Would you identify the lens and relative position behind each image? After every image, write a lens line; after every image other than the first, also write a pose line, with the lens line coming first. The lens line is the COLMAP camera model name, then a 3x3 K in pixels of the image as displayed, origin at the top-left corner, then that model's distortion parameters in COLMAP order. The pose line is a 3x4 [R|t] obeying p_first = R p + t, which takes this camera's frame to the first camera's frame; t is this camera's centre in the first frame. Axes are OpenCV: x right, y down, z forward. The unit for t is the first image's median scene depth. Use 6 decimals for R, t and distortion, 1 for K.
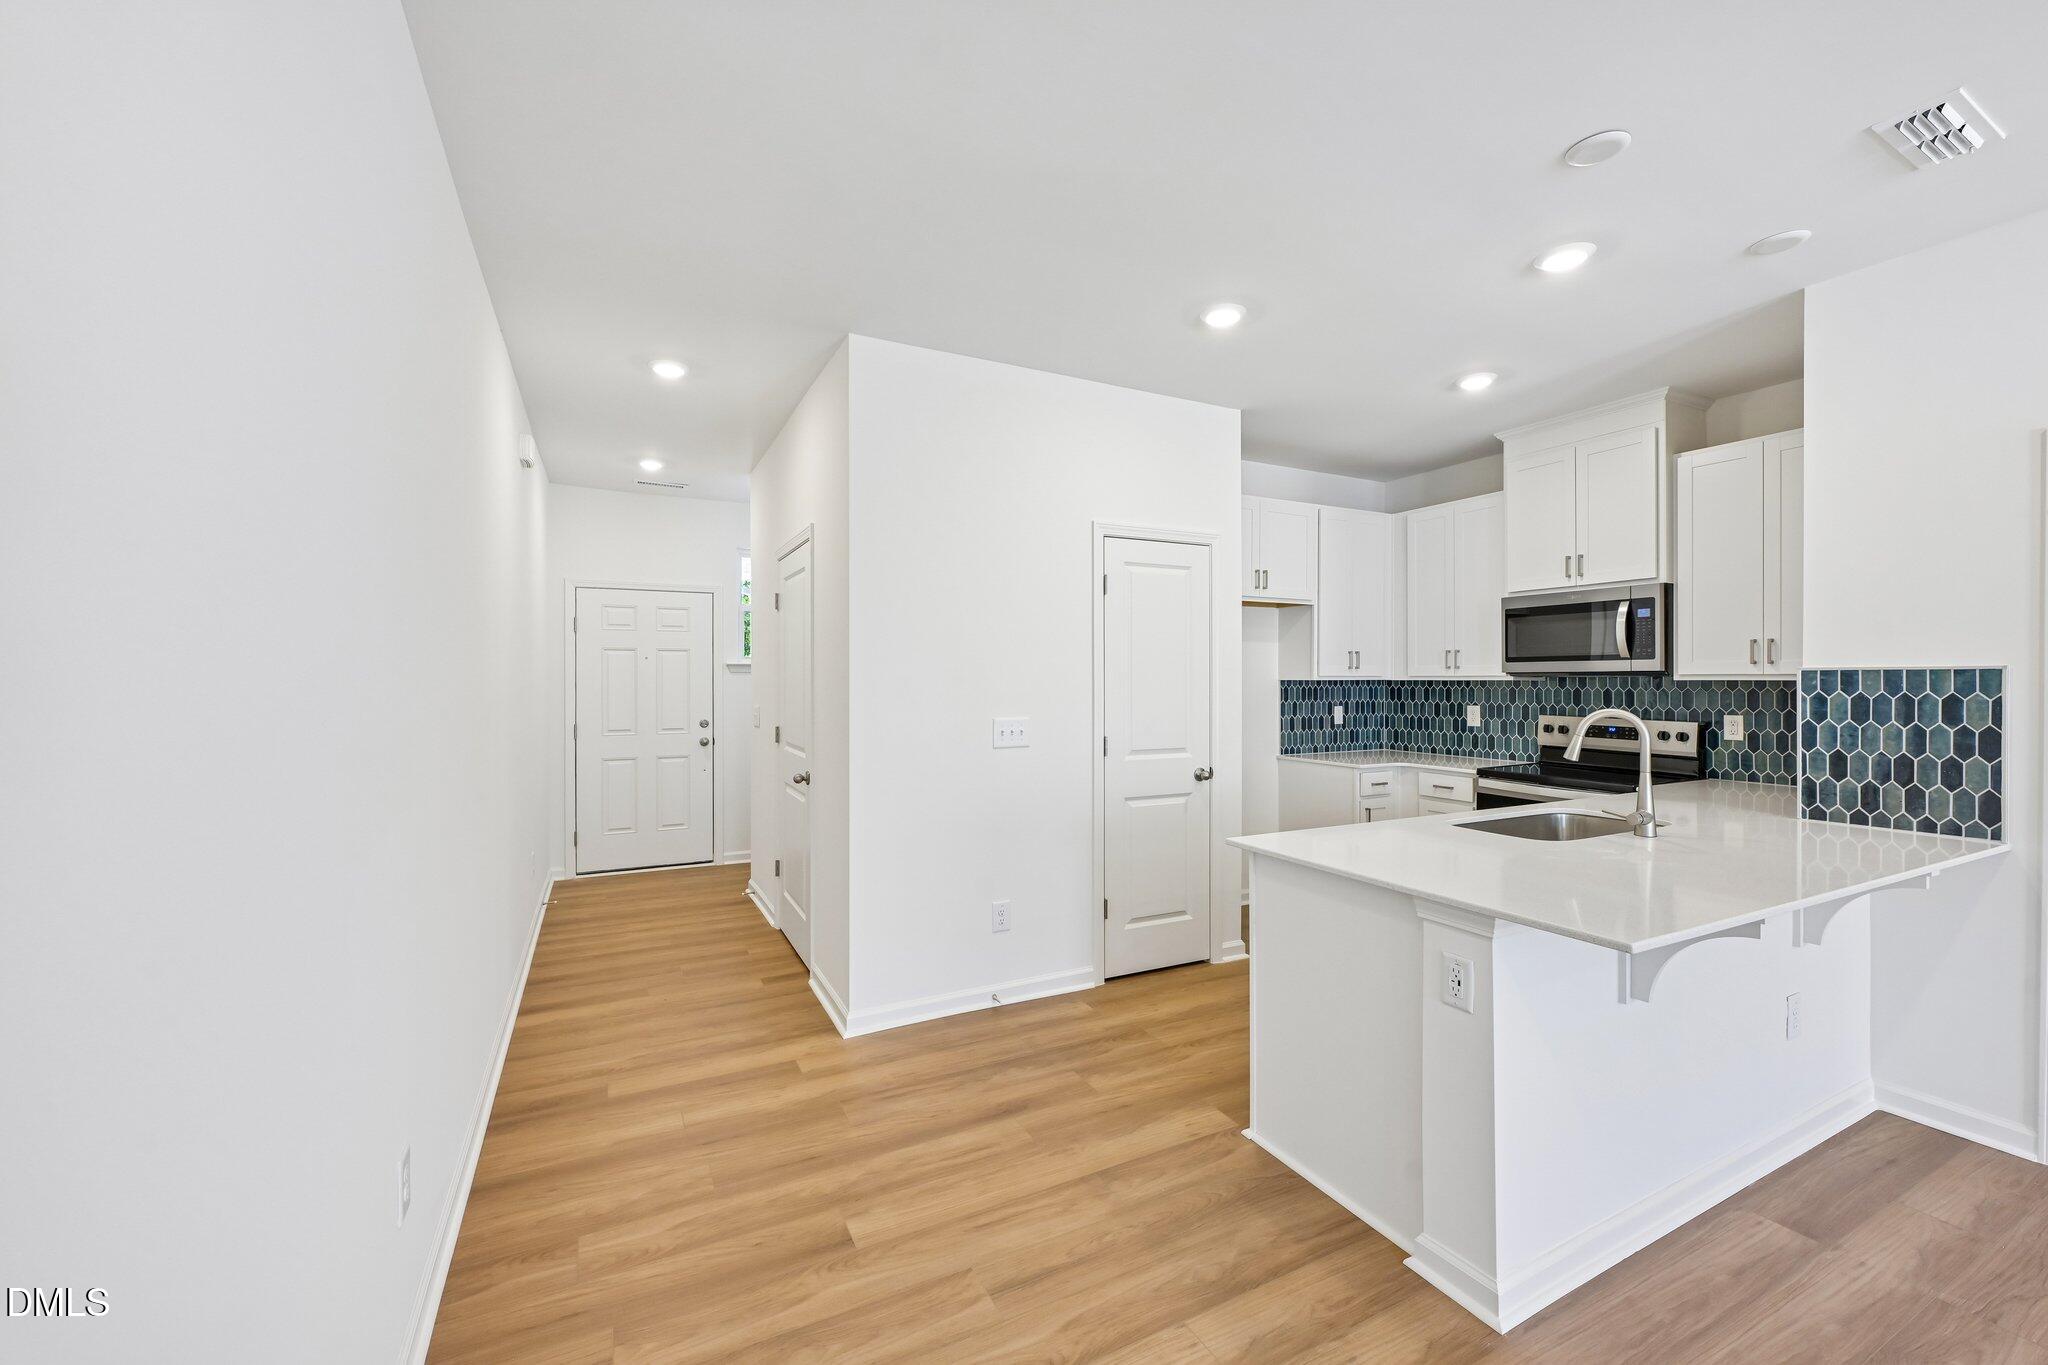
lens RADIAL K [[817.0, 0, 1020.1], [0, 817.0, 677.0], [0, 0, 1]] dist [-0.001059, -0.000180]
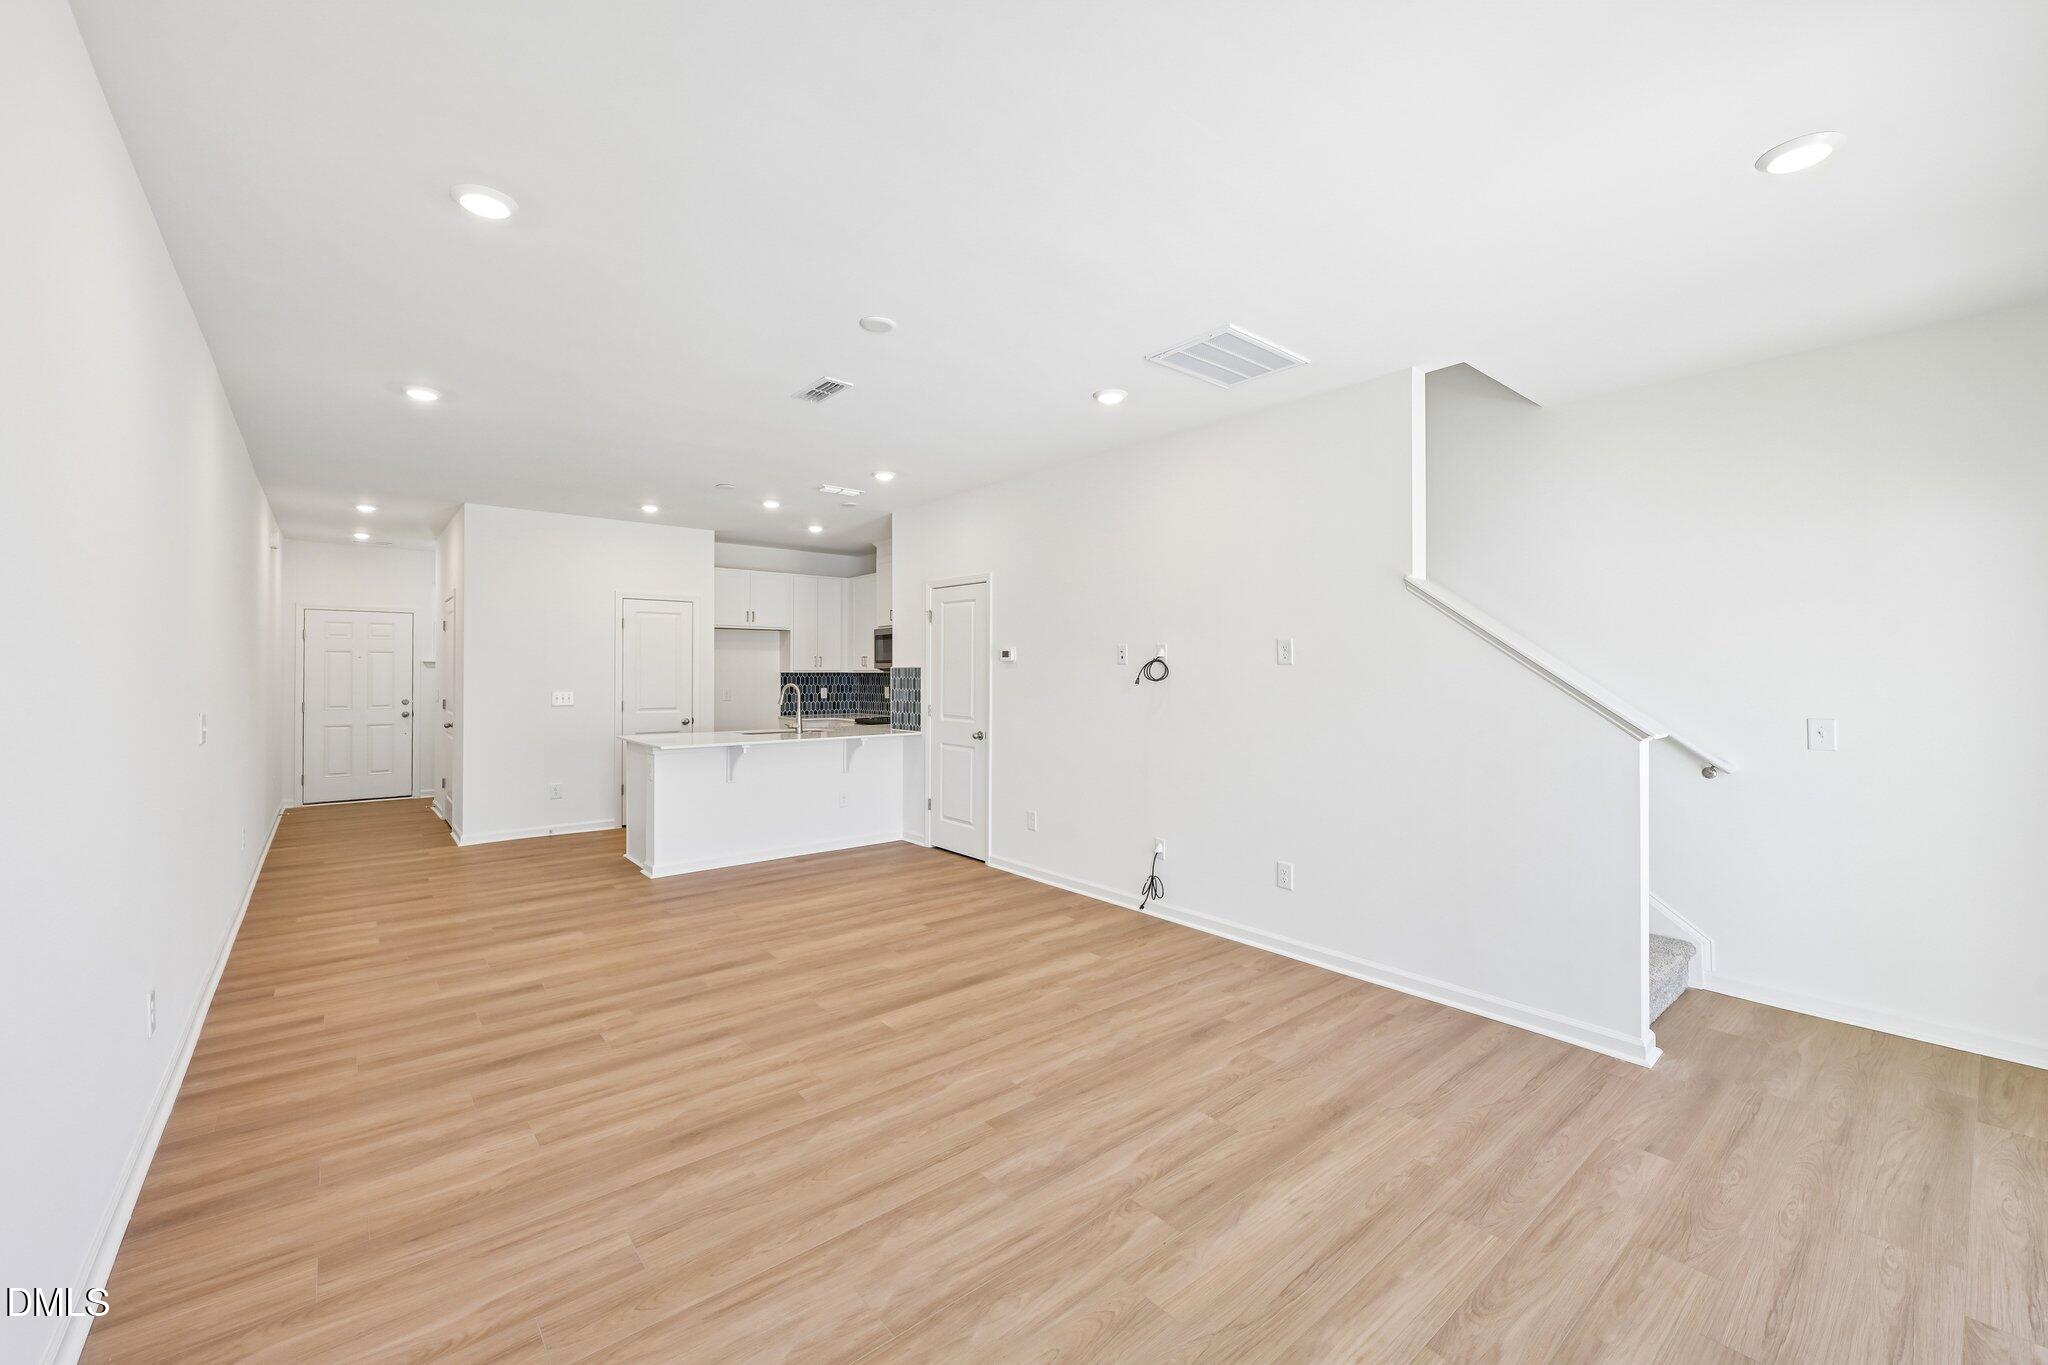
lens RADIAL K [[816.7, 0, 1012.5], [0, 816.7, 664.5], [0, 0, 1]] dist [0.001927, -0.000208]
pose [[0.975935, 0.003446, 0.218033, 0.630227], [-0.001558, 0.999960, -0.008834, 0.001315], [-0.218055, 0.008282, 0.975901, -1.189407]]
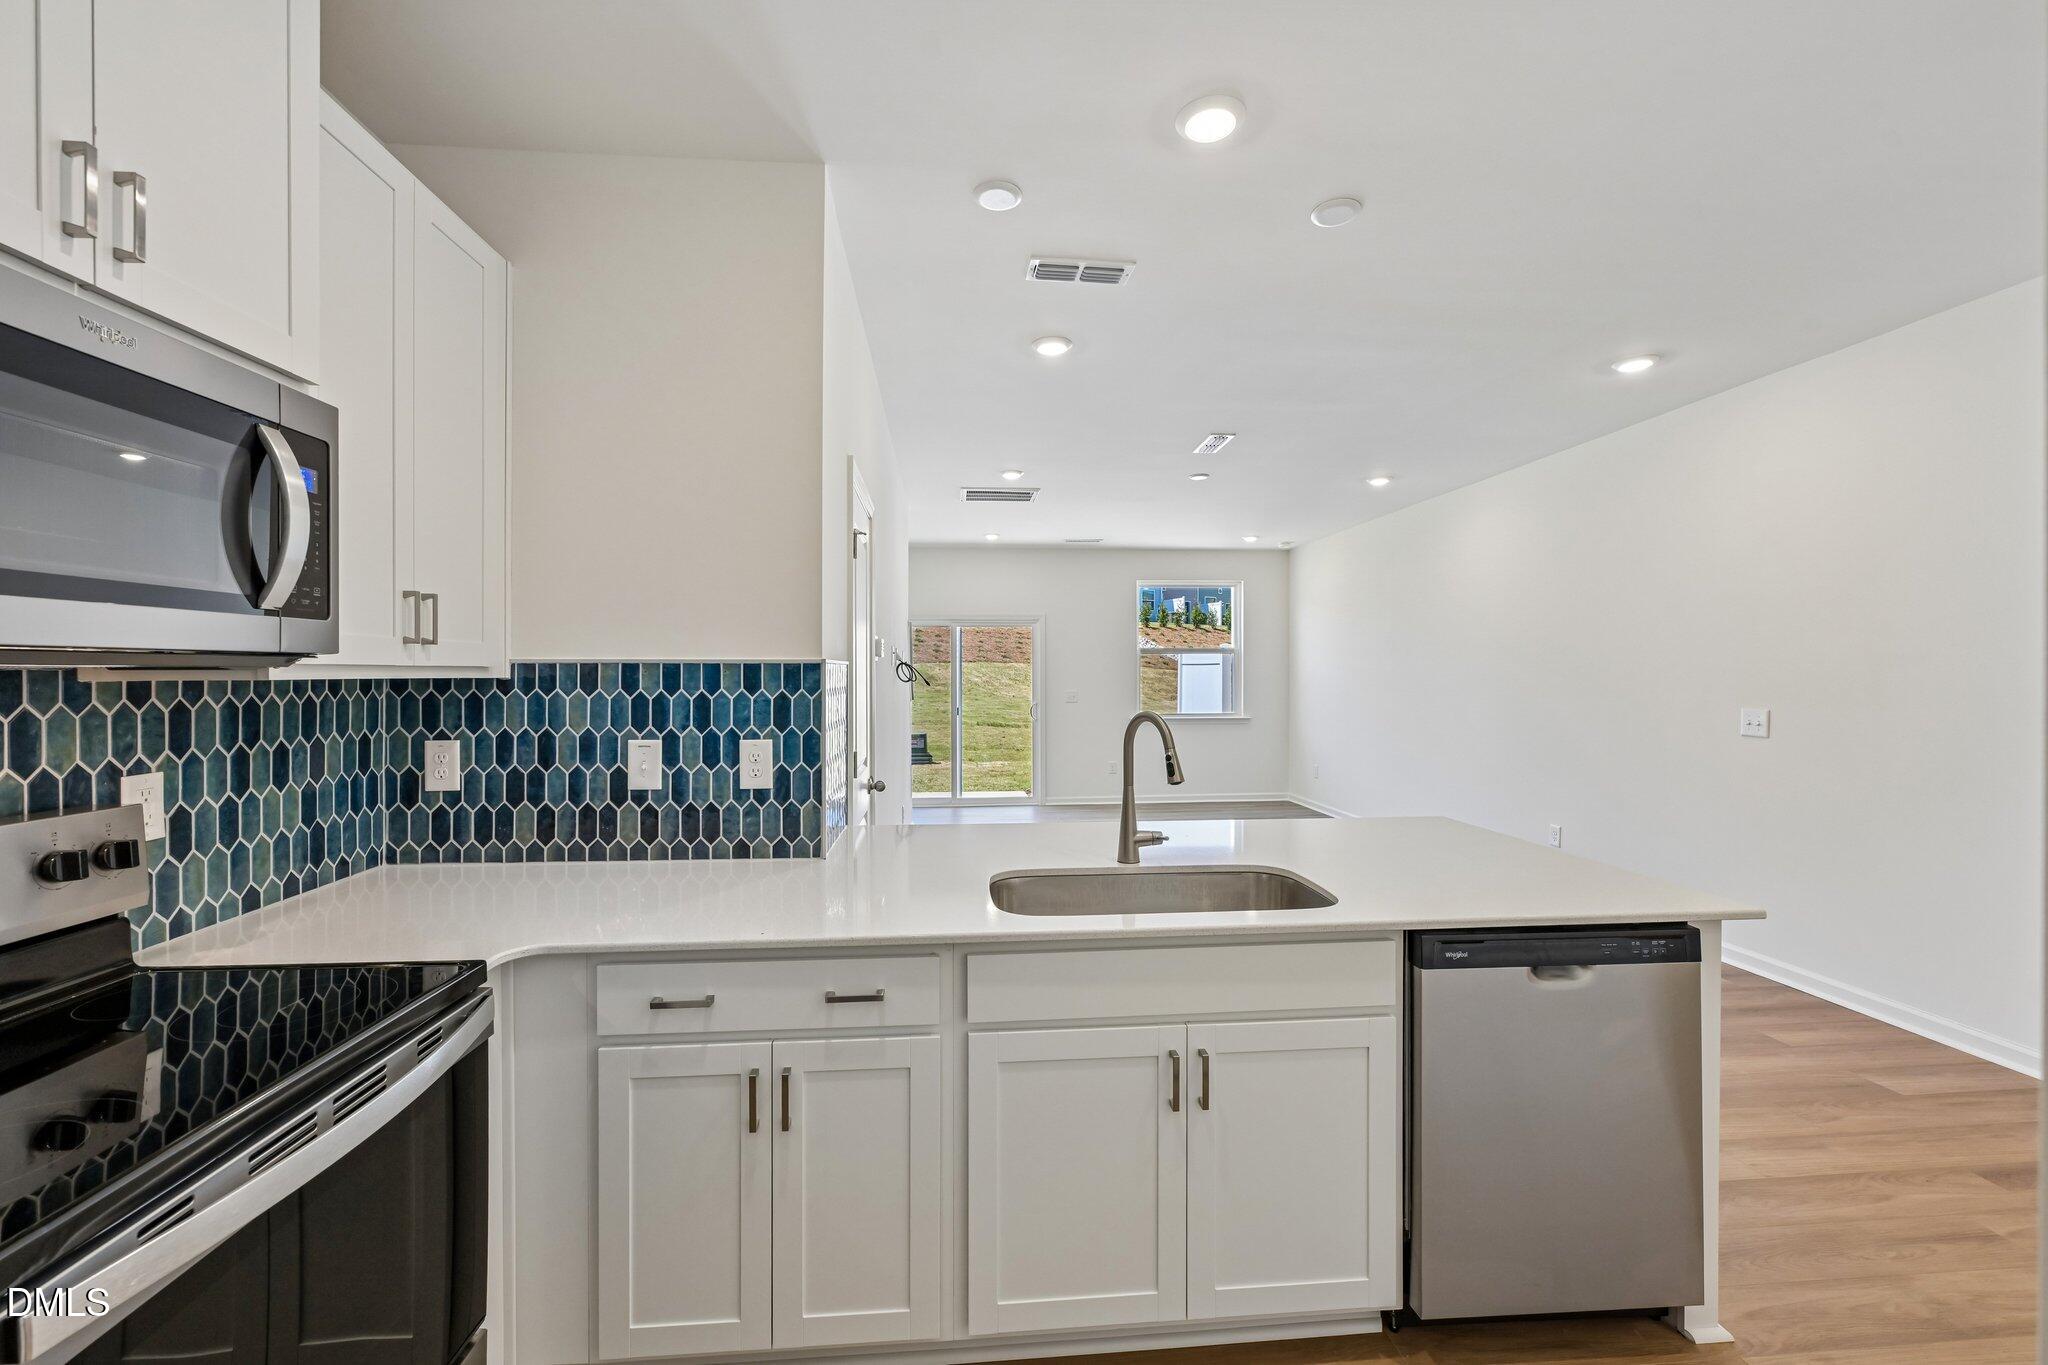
lens RADIAL K [[817.0, 0, 1020.1], [0, 817.0, 677.0], [0, 0, 1]] dist [-0.001059, -0.000180]
pose [[-0.925740, -0.000395, 0.378162, 0.406794], [0.001311, 0.999990, 0.004254, 0.001246], [-0.378160, 0.004434, -0.925730, 1.329804]]
